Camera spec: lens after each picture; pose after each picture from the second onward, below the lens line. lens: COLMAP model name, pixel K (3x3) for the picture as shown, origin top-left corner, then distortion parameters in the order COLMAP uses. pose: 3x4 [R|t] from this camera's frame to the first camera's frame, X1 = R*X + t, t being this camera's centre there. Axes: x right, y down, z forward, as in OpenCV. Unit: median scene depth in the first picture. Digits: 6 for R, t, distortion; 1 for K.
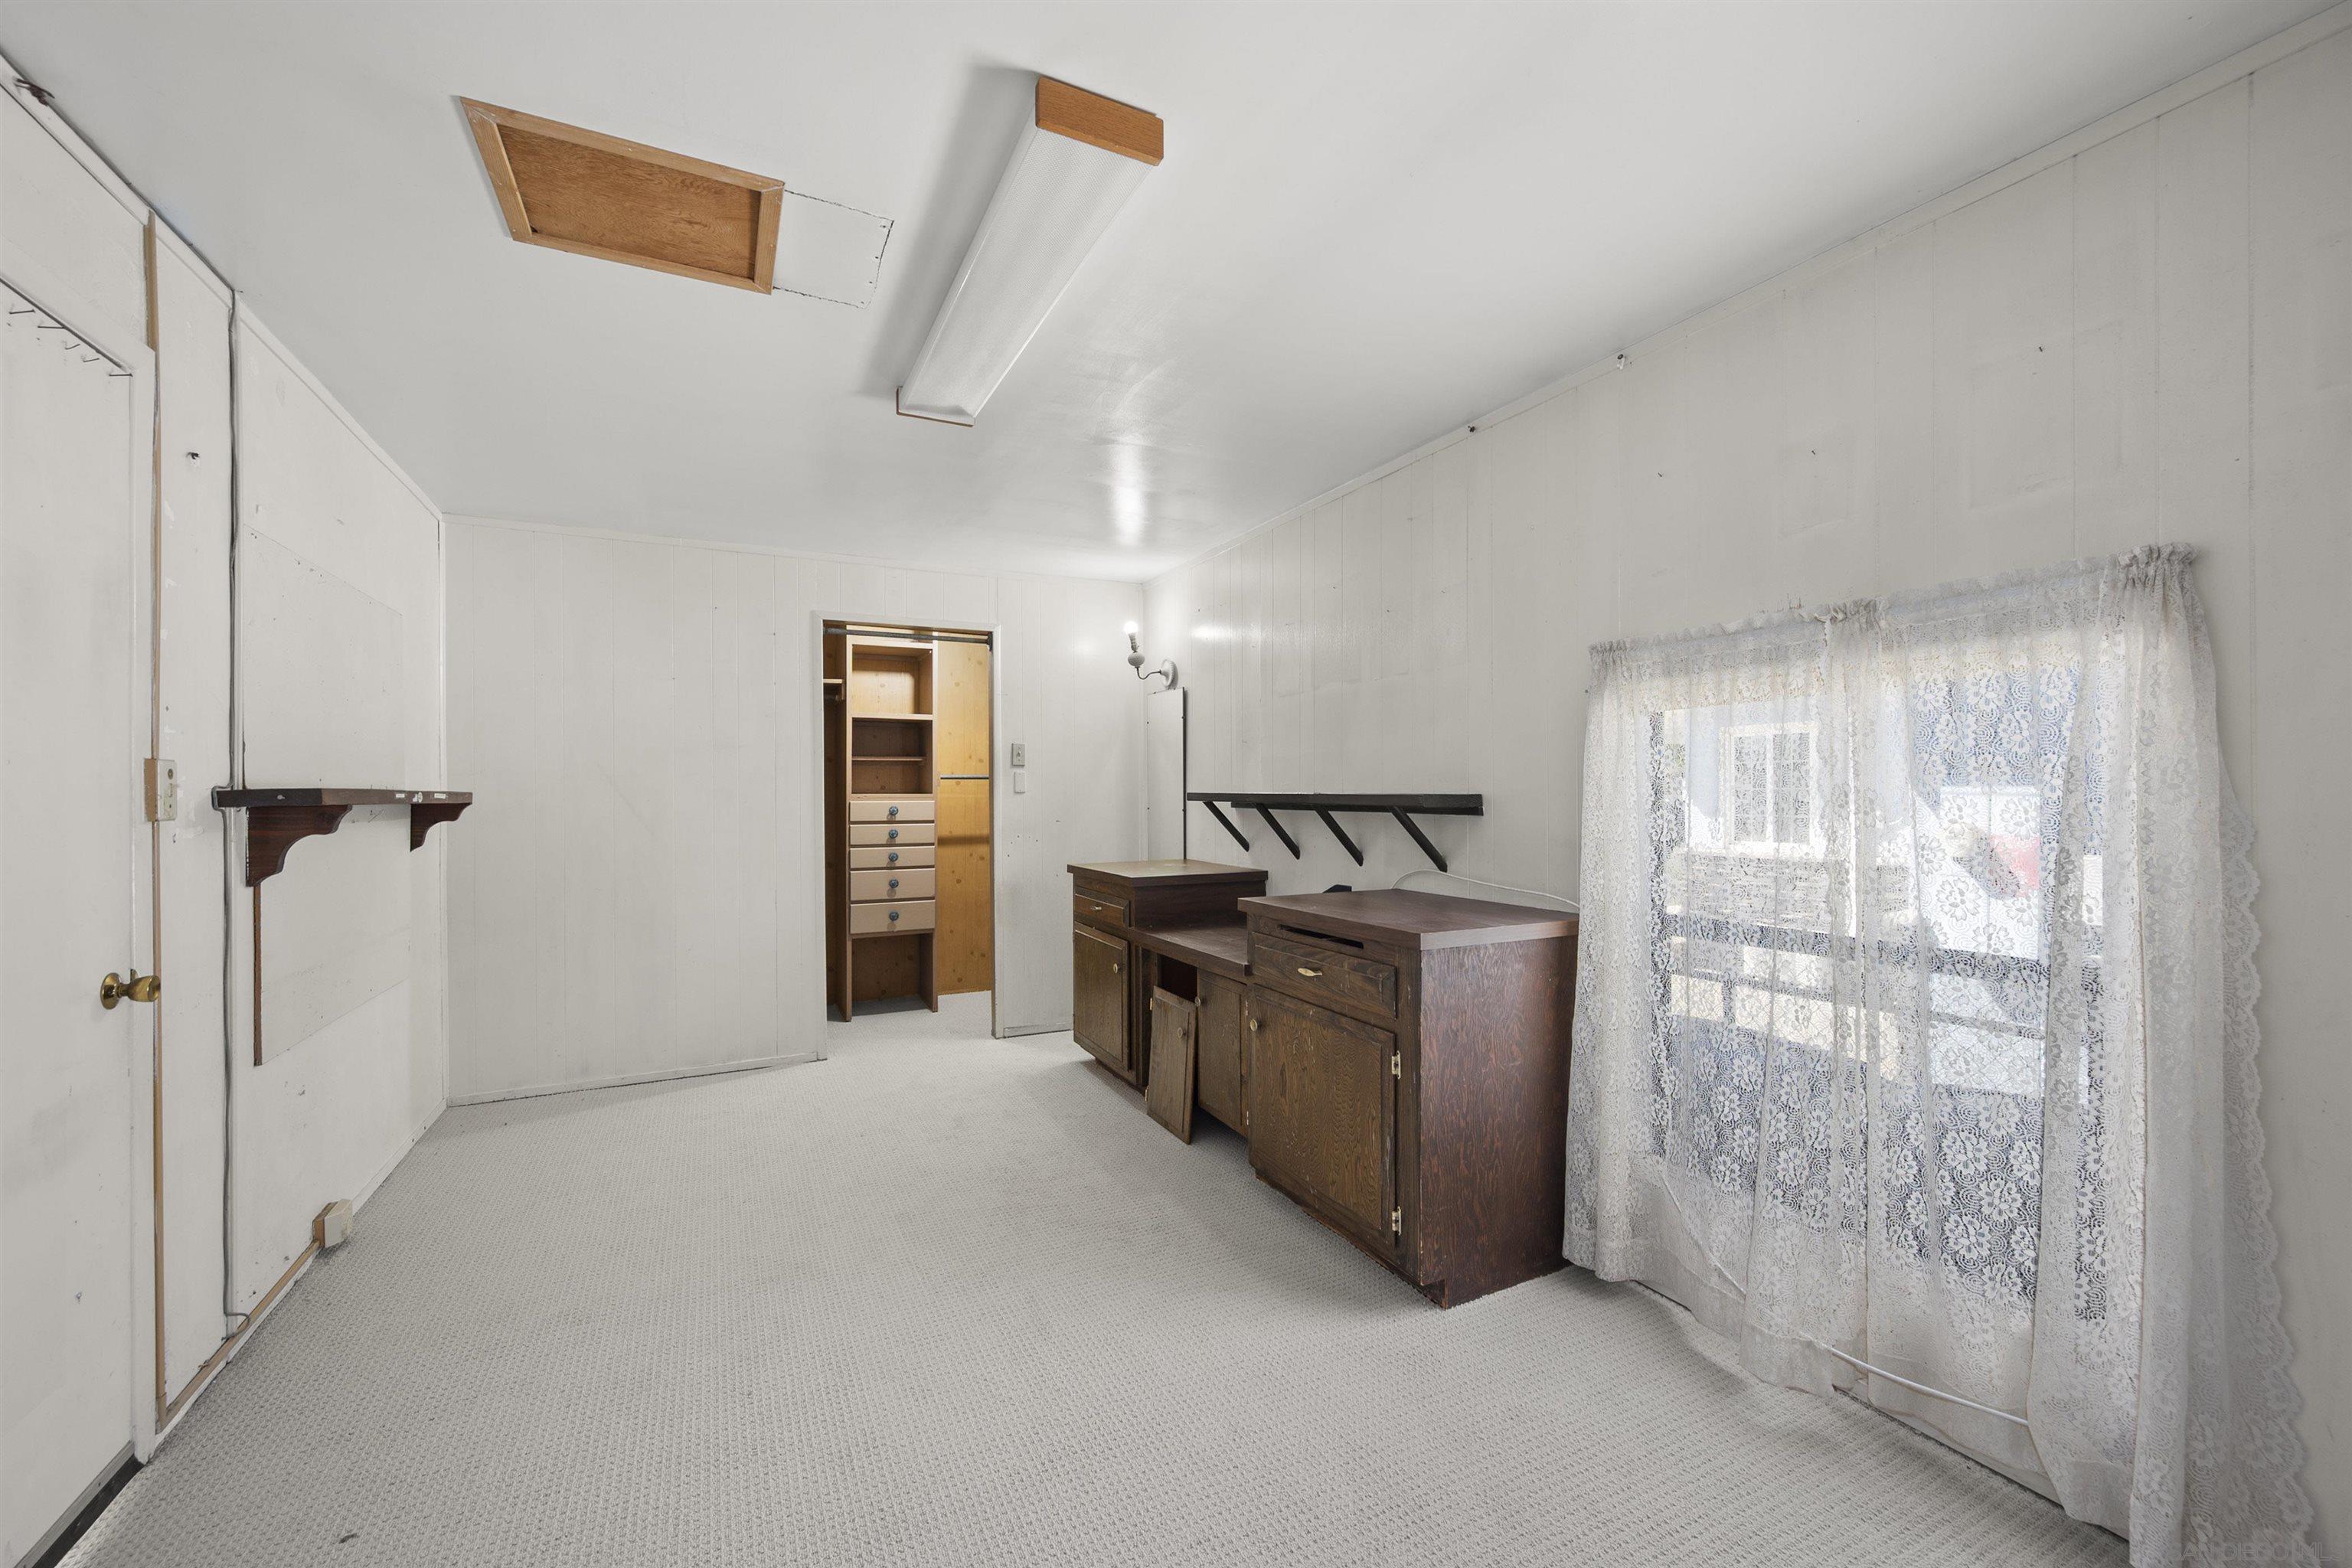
lens RADIAL K [[930.6, 0, 1175.3], [0, 930.6, 791.3], [0, 0, 1]] dist [0.002160, -0.000185]
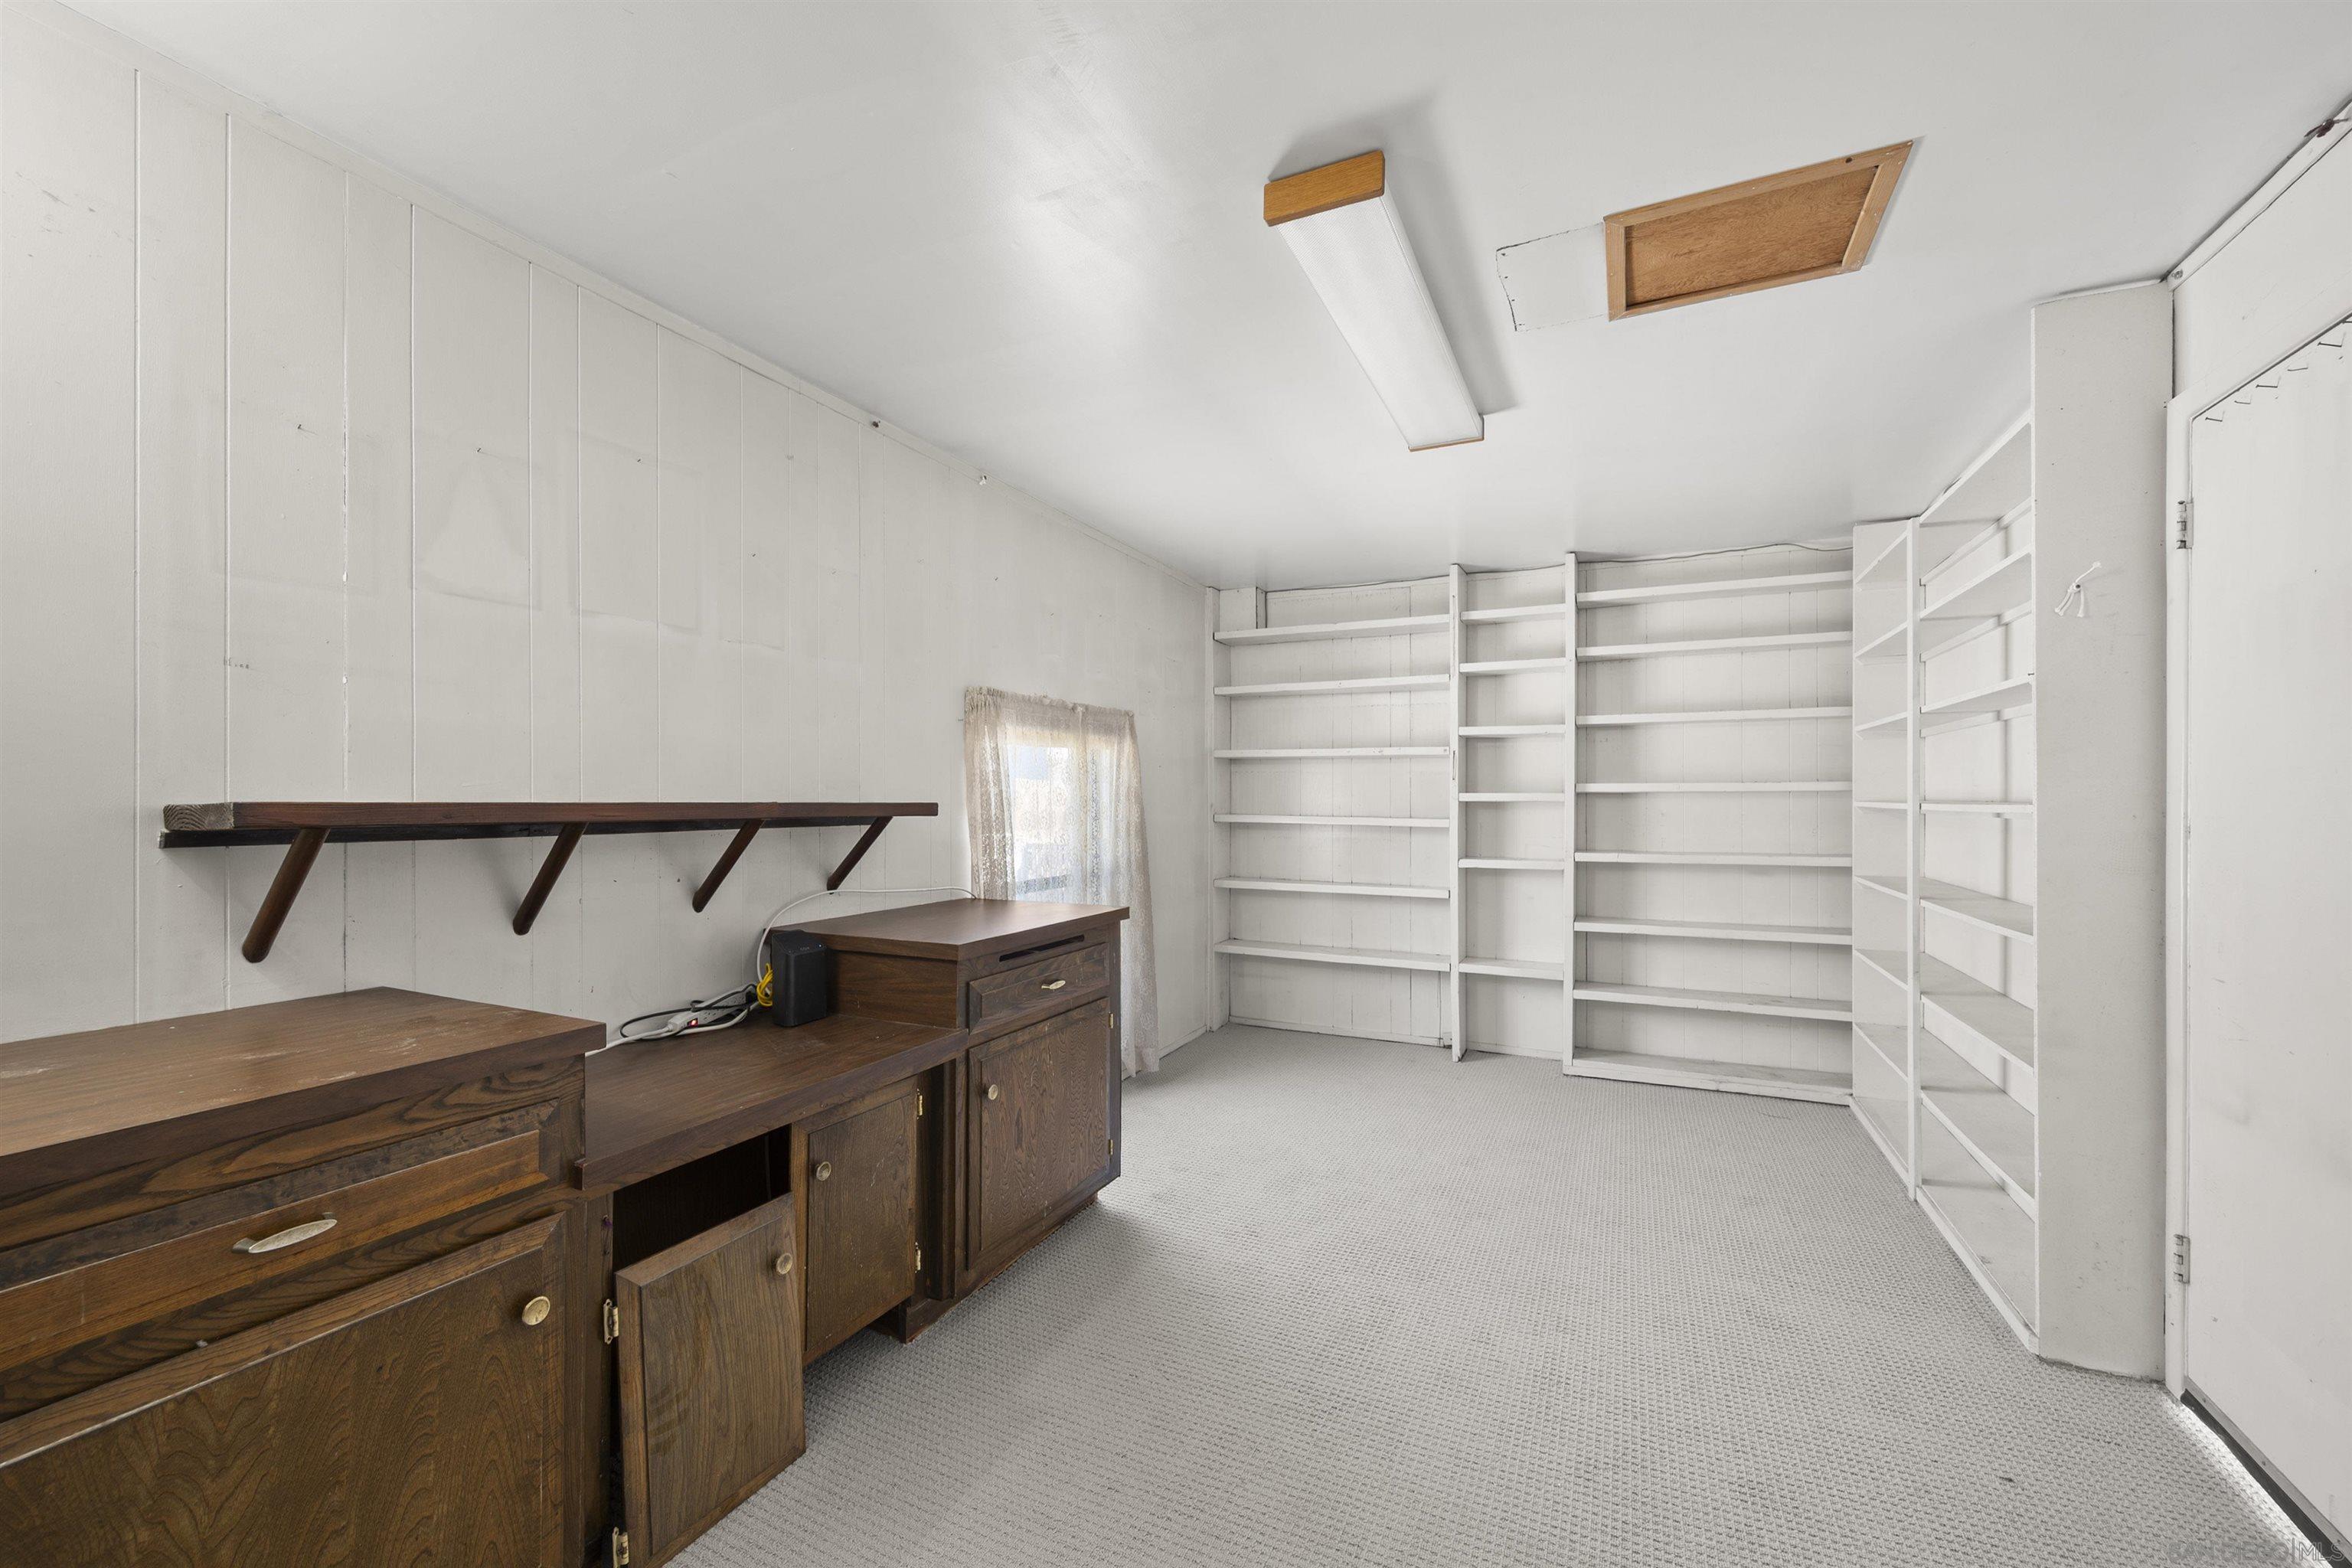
lens RADIAL K [[948.6, 0, 1178.4], [0, 948.6, 799.5], [0, 0, 1]] dist [0.000691, -0.000039]
pose [[-0.615109, 0.002062, 0.788439, -0.717326], [0.002876, 0.999996, -0.000372, 0.000960], [-0.788437, 0.002039, -0.615112, 1.503391]]
